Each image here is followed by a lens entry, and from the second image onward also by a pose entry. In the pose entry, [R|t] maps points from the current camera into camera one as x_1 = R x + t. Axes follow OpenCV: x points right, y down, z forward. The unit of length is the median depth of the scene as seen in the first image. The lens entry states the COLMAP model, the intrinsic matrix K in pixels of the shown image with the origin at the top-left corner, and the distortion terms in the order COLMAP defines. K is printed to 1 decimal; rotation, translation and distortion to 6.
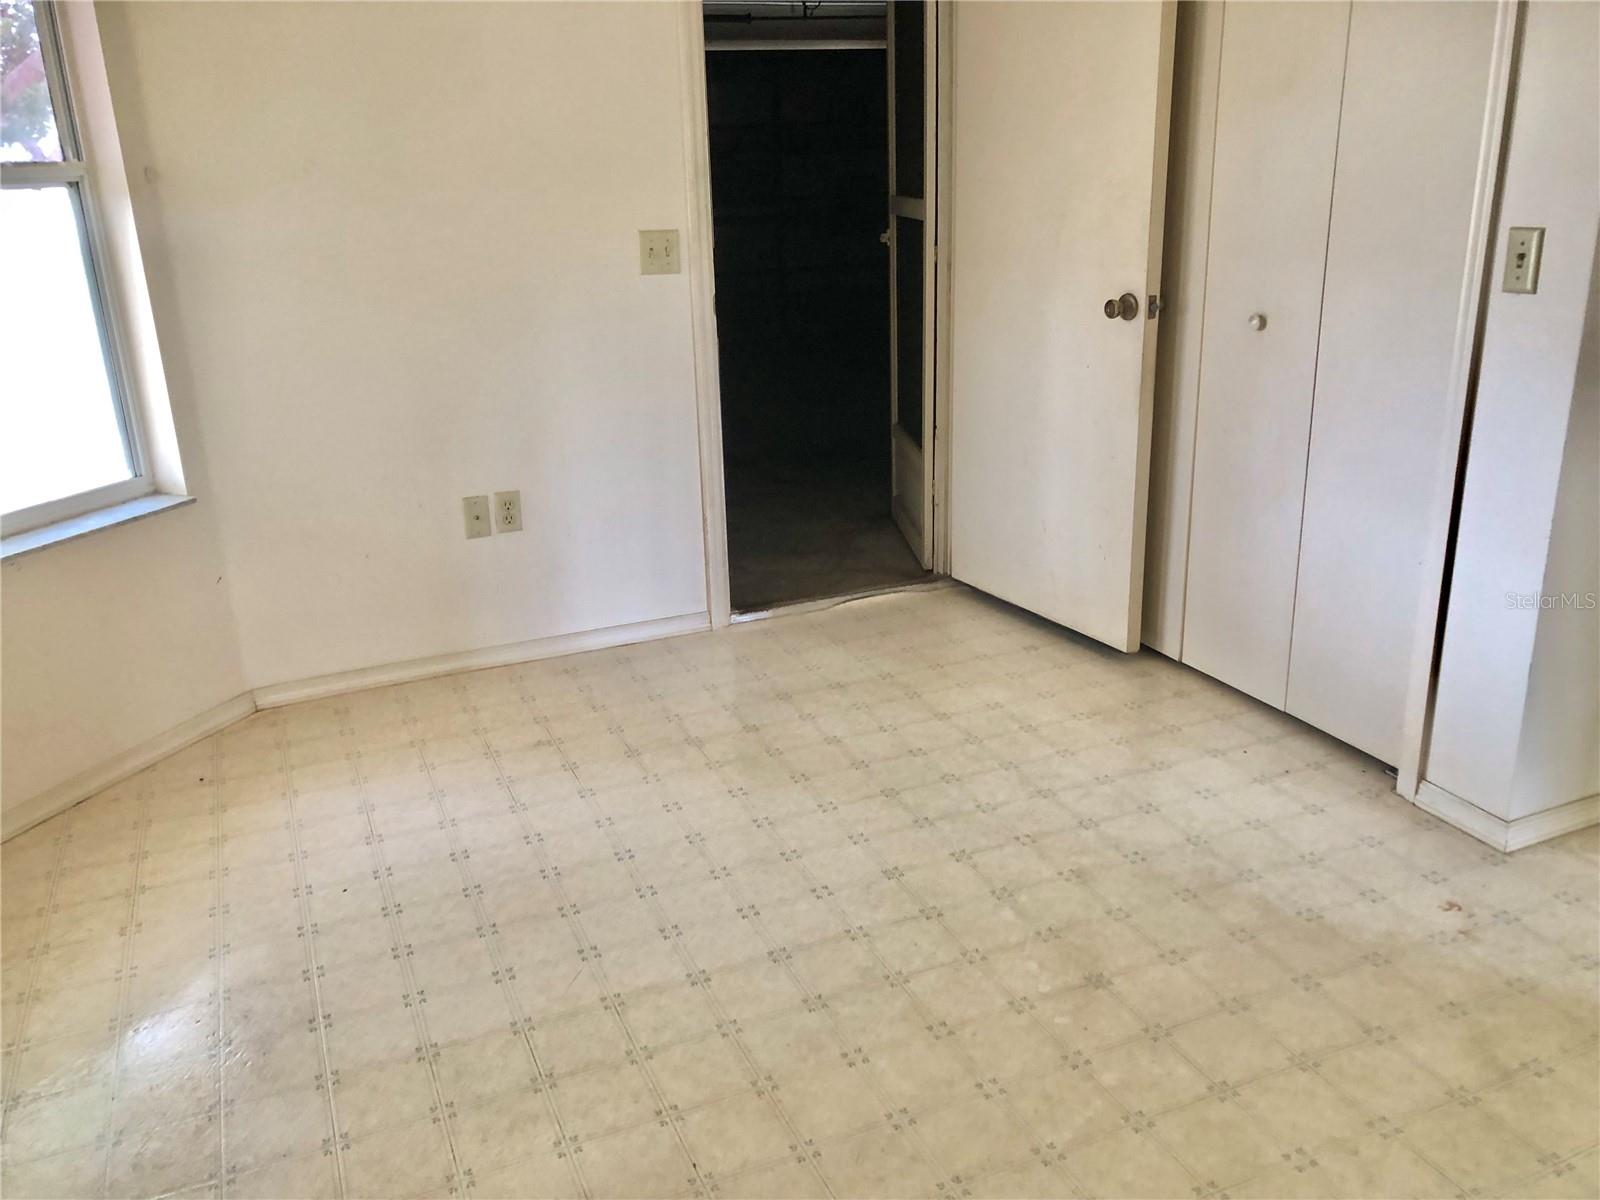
lens RADIAL K [[1312.9, 0, 802.1], [0, 1312.9, 596.1], [0, 0, 1]] dist [0.055496, -0.071059]
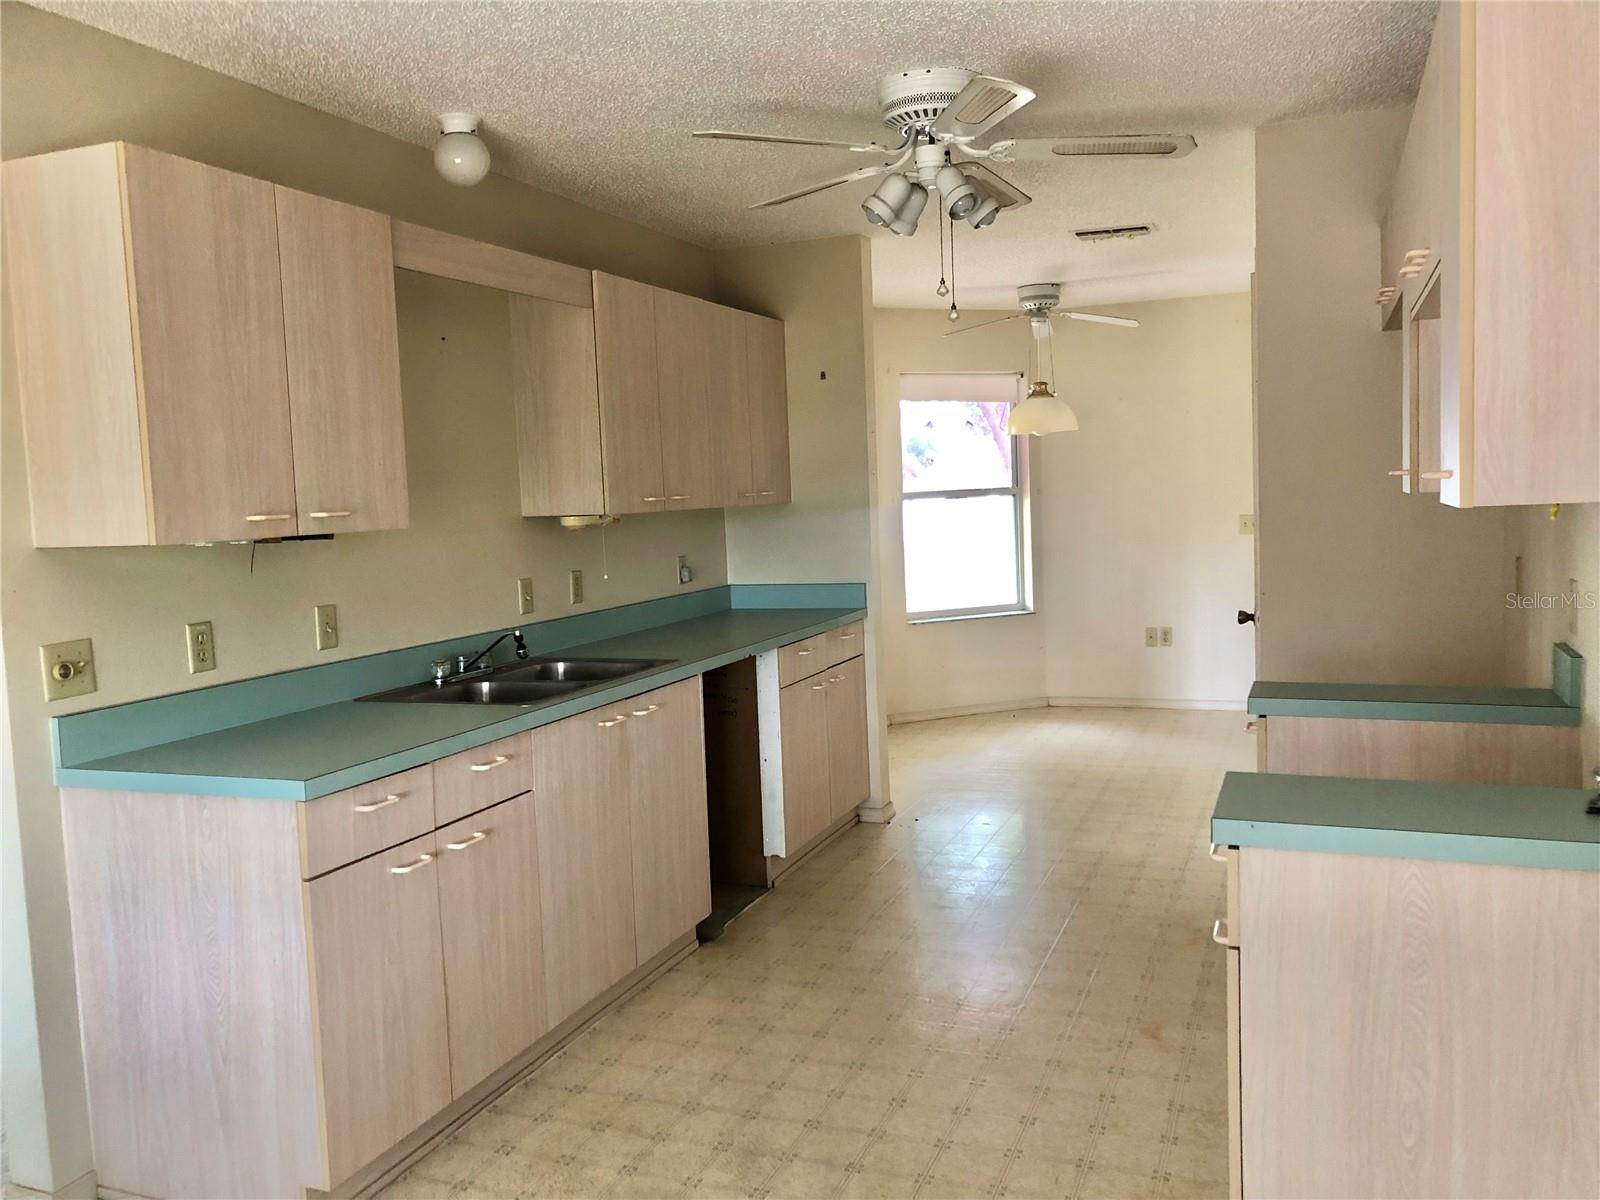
lens RADIAL K [[1312.9, 0, 797.1], [0, 1312.9, 592.7], [0, 0, 1]] dist [0.055496, -0.071059]
pose [[0.692451, 0.091408, -0.715651, 0.929571], [-0.189797, 0.980081, -0.058460, 0.111007], [0.696053, 0.176309, 0.696007, -0.981698]]
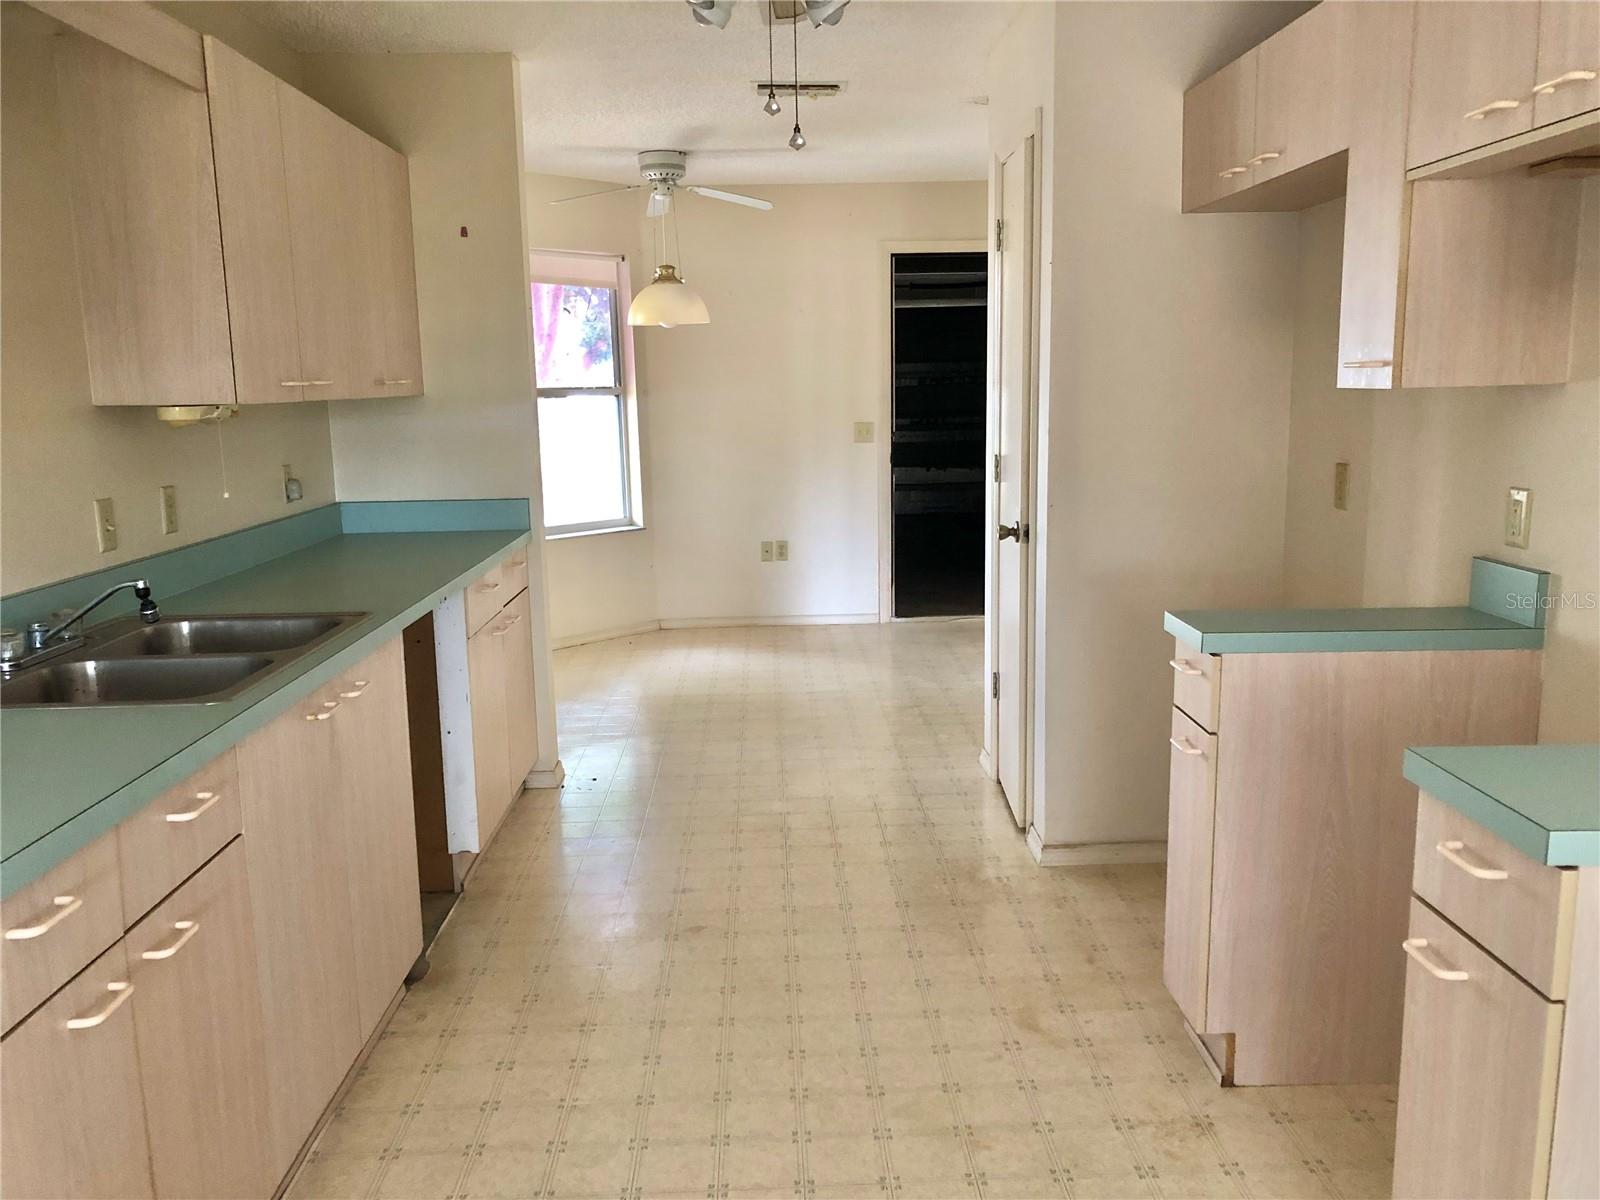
lens RADIAL K [[1312.9, 0, 807.7], [0, 1312.9, 607.7], [0, 0, 1]] dist [0.055496, -0.071059]
pose [[0.923196, 0.109381, -0.368437, 0.596004], [-0.136440, 0.989479, -0.048124, 0.121503], [0.359296, 0.094698, 0.928406, -0.911839]]
